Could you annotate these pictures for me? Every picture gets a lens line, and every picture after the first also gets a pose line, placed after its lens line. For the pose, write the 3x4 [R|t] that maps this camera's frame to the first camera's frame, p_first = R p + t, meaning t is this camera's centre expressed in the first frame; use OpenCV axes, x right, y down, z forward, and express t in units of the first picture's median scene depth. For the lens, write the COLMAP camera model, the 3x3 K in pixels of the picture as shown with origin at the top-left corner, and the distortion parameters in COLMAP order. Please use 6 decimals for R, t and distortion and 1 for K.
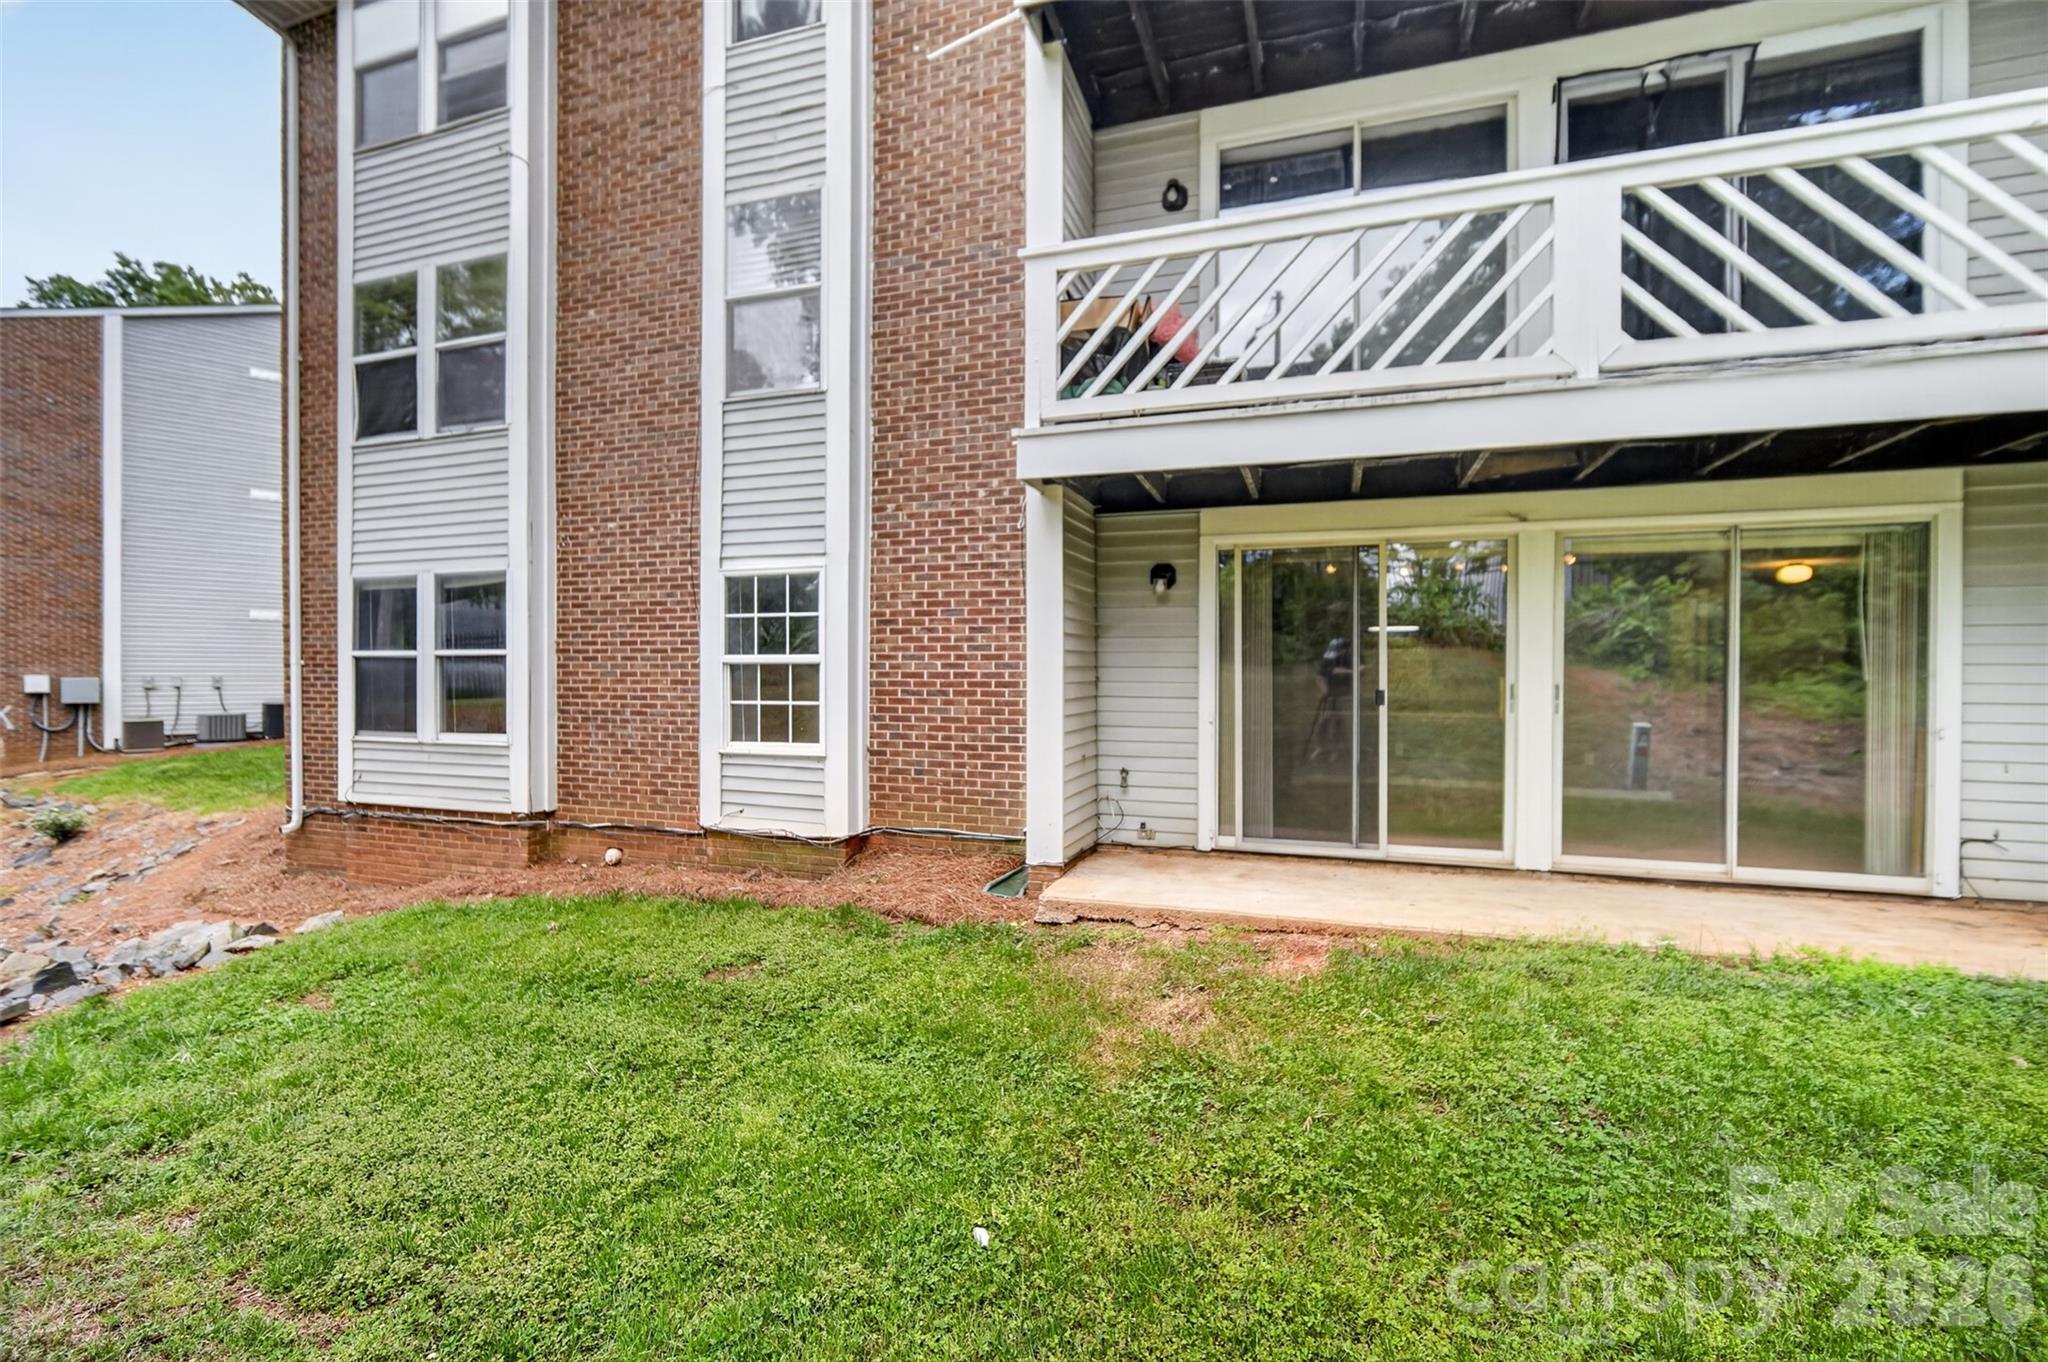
lens RADIAL K [[888.9, 0, 1022.7], [0, 888.9, 679.0], [0, 0, 1]] dist [-0.007800, 0.000012]
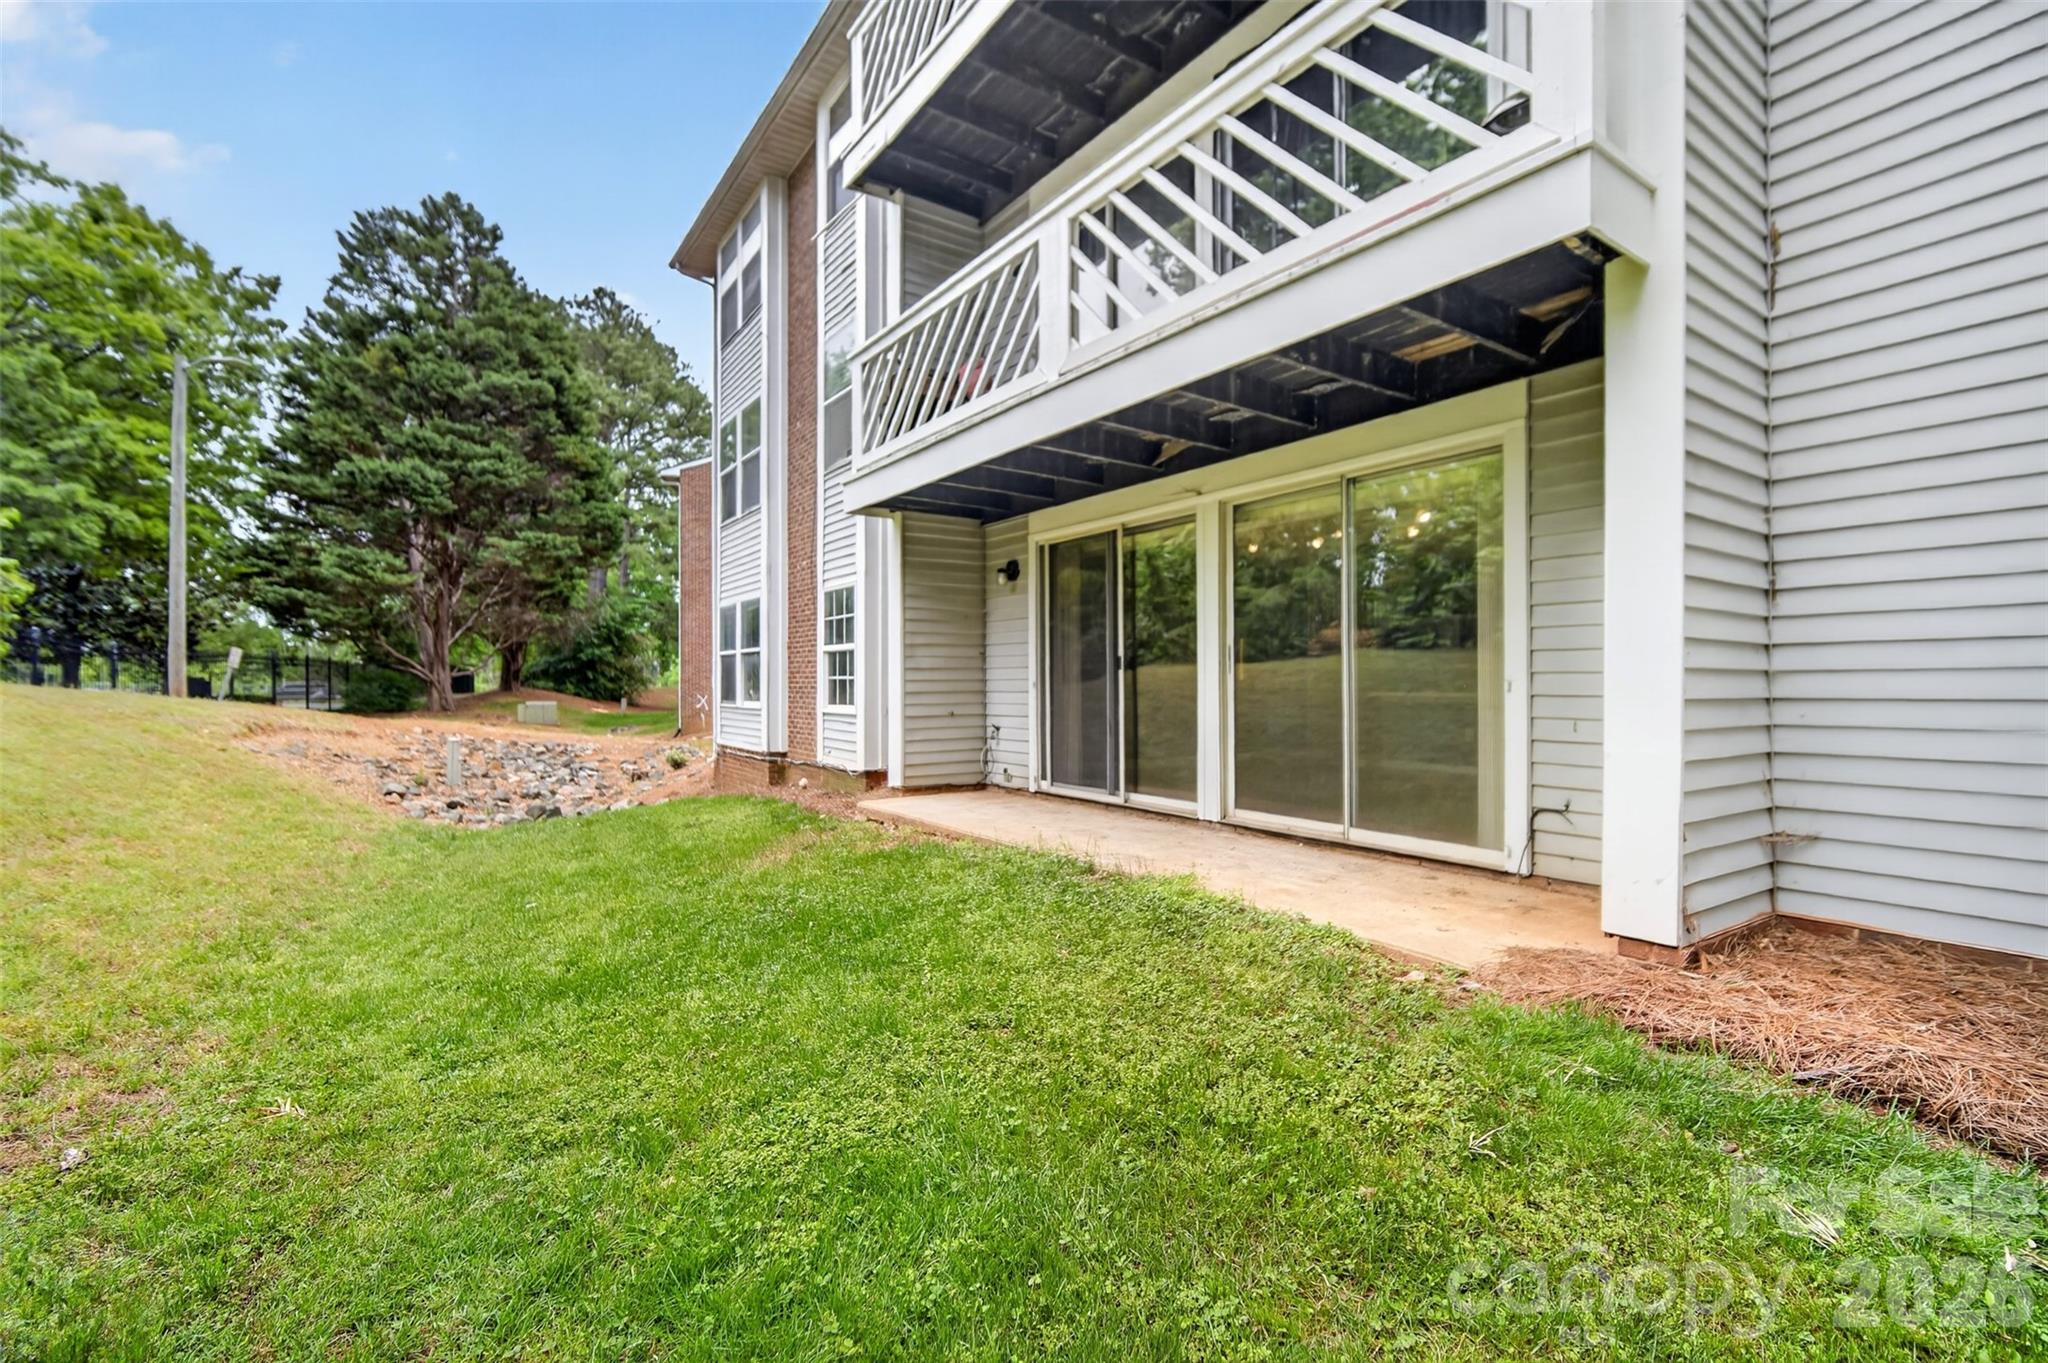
lens RADIAL K [[888.9, 0, 1017.3], [0, 888.9, 681.2], [0, 0, 1]] dist [-0.007800, 0.000012]
pose [[0.804901, -0.002562, -0.593403, 0.931300], [-0.006962, 0.999881, -0.013761, 0.058299], [0.593368, 0.015207, 0.804788, 0.002473]]
